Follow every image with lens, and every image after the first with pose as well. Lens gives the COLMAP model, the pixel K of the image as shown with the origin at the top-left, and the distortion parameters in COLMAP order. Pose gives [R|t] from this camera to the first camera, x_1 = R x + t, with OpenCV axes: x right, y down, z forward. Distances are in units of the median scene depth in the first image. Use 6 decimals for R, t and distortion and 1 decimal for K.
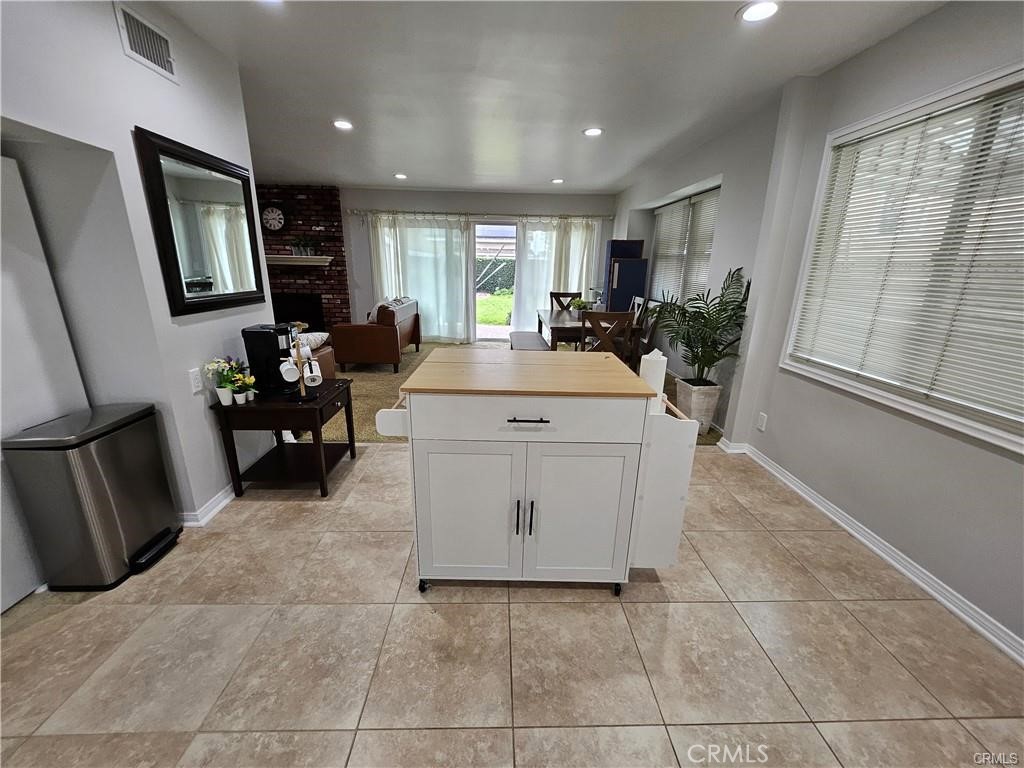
lens RADIAL K [[402.6, 0, 509.0], [0, 402.6, 385.0], [0, 0, 1]] dist [-0.002939, 0.000439]
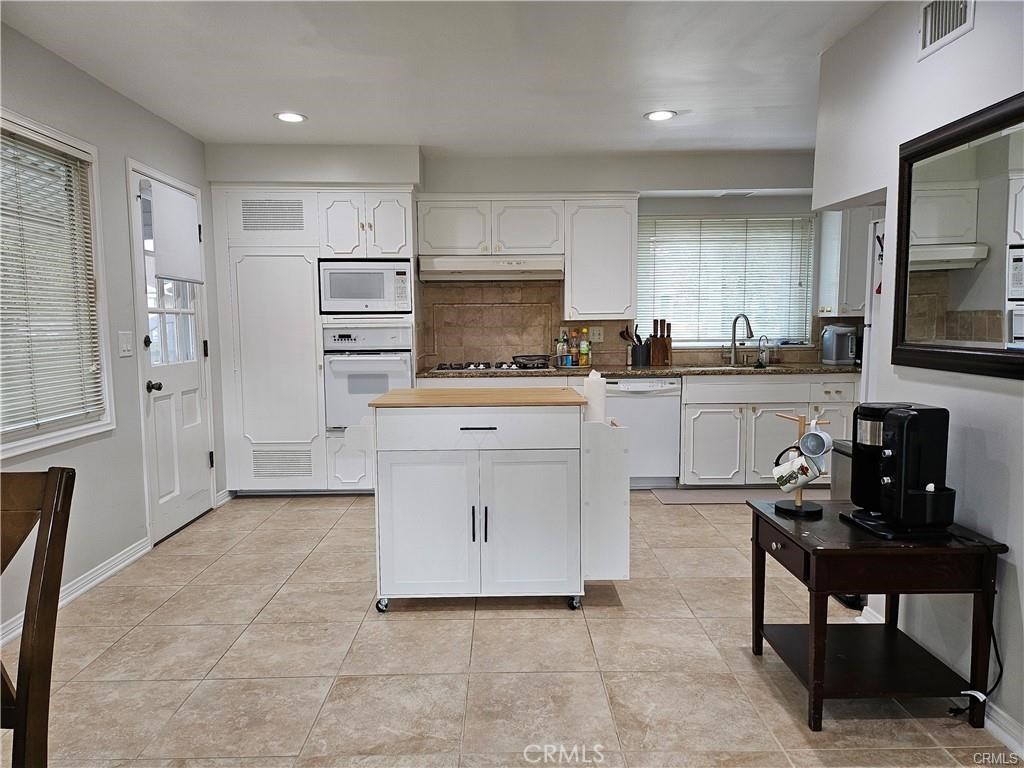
lens RADIAL K [[719.1, 0, 509.5], [0, 719.1, 393.1], [0, 0, 1]] dist [0.052134, -0.003027]
pose [[-0.999698, -0.013056, 0.020815, -0.121324], [-0.004123, 0.924271, 0.381715, -0.730500], [-0.024222, 0.381514, -0.924046, 2.606671]]
